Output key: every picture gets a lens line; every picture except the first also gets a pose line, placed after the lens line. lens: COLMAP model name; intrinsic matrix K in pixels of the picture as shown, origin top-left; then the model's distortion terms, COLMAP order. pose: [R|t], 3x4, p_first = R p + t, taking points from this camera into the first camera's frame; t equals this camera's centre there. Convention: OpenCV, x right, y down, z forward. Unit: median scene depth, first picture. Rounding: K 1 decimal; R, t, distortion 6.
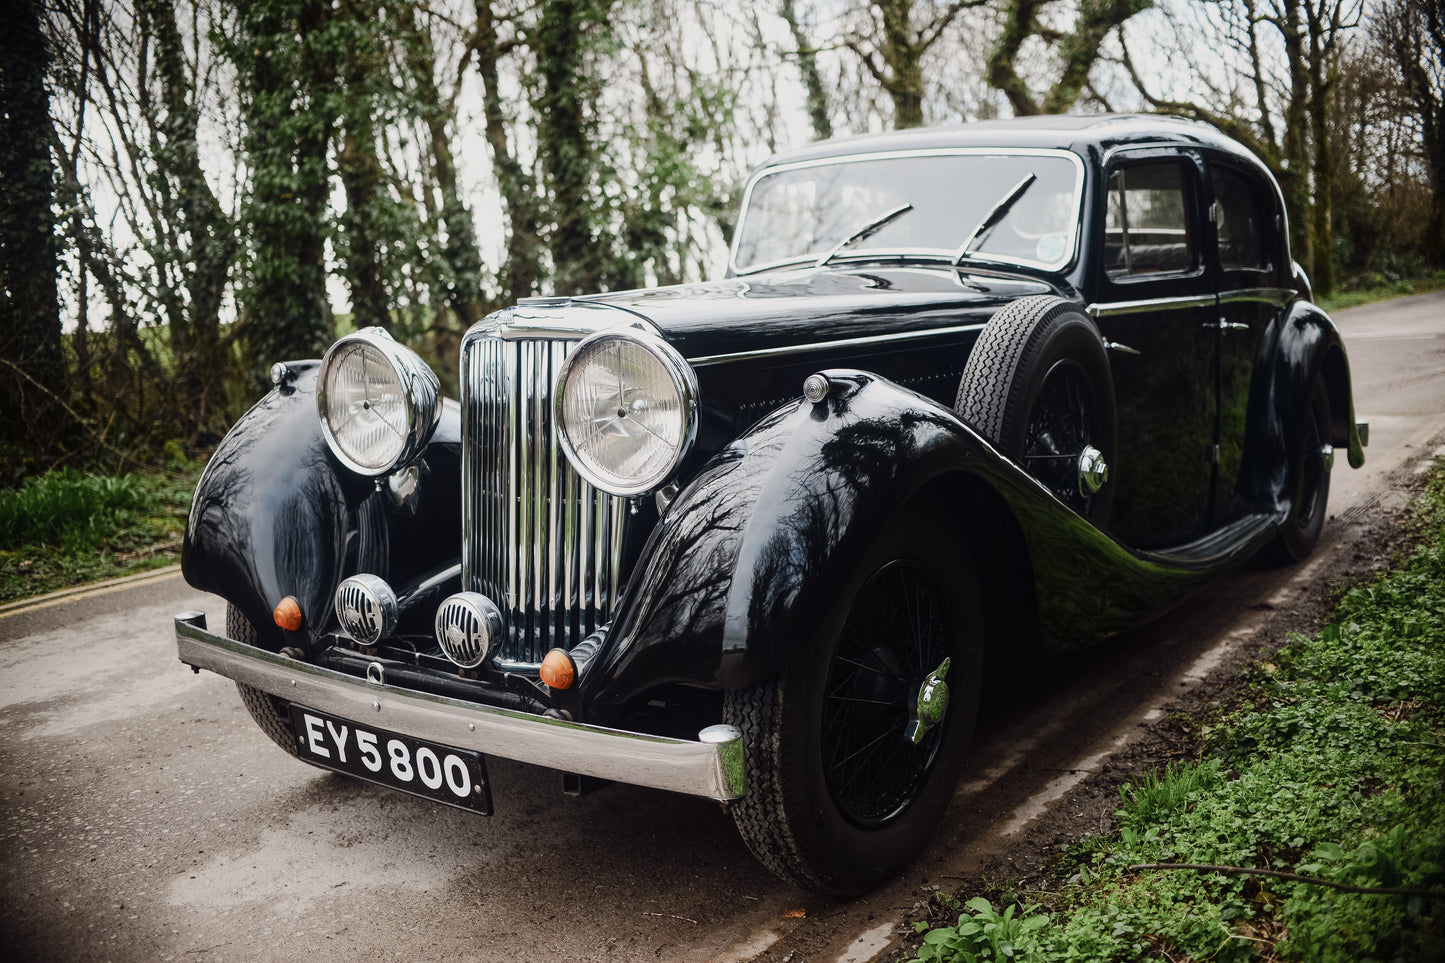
lens RADIAL K [[1457.1, 0, 728.4], [0, 1457.1, 489.0], [0, 0, 1]] dist [-0.175931, 0.159648]
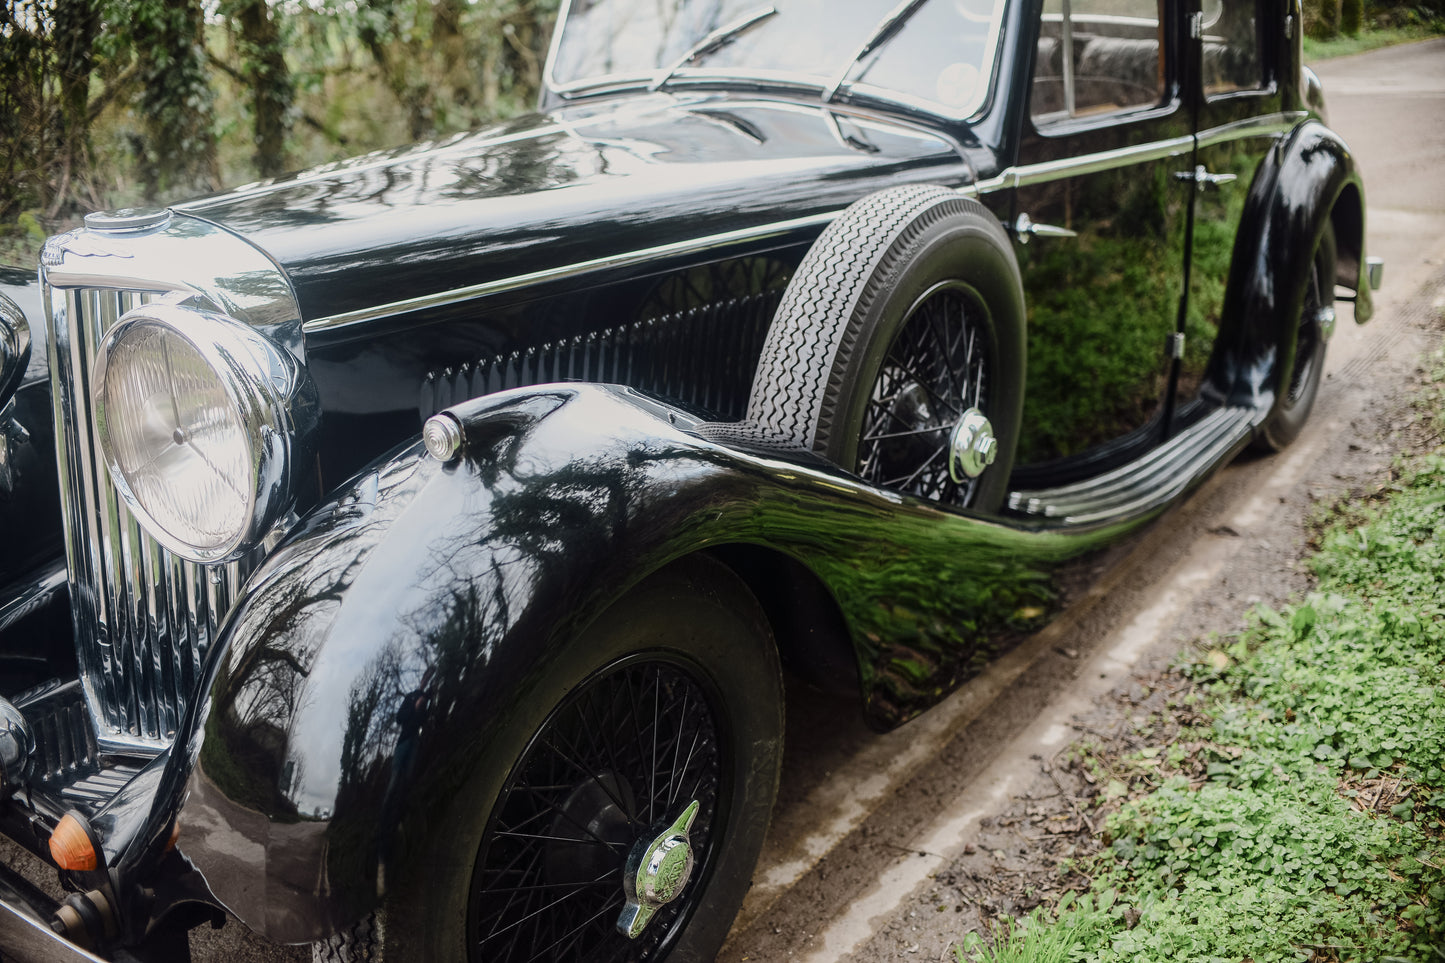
lens RADIAL K [[1457.1, 0, 728.4], [0, 1457.1, 489.0], [0, 0, 1]] dist [-0.175931, 0.159648]
pose [[0.999758, 0.021862, 0.002247, 0.111086], [-0.021880, 0.980508, 0.195256, -0.104721], [0.002066, -0.195258, 0.980750, 0.258903]]
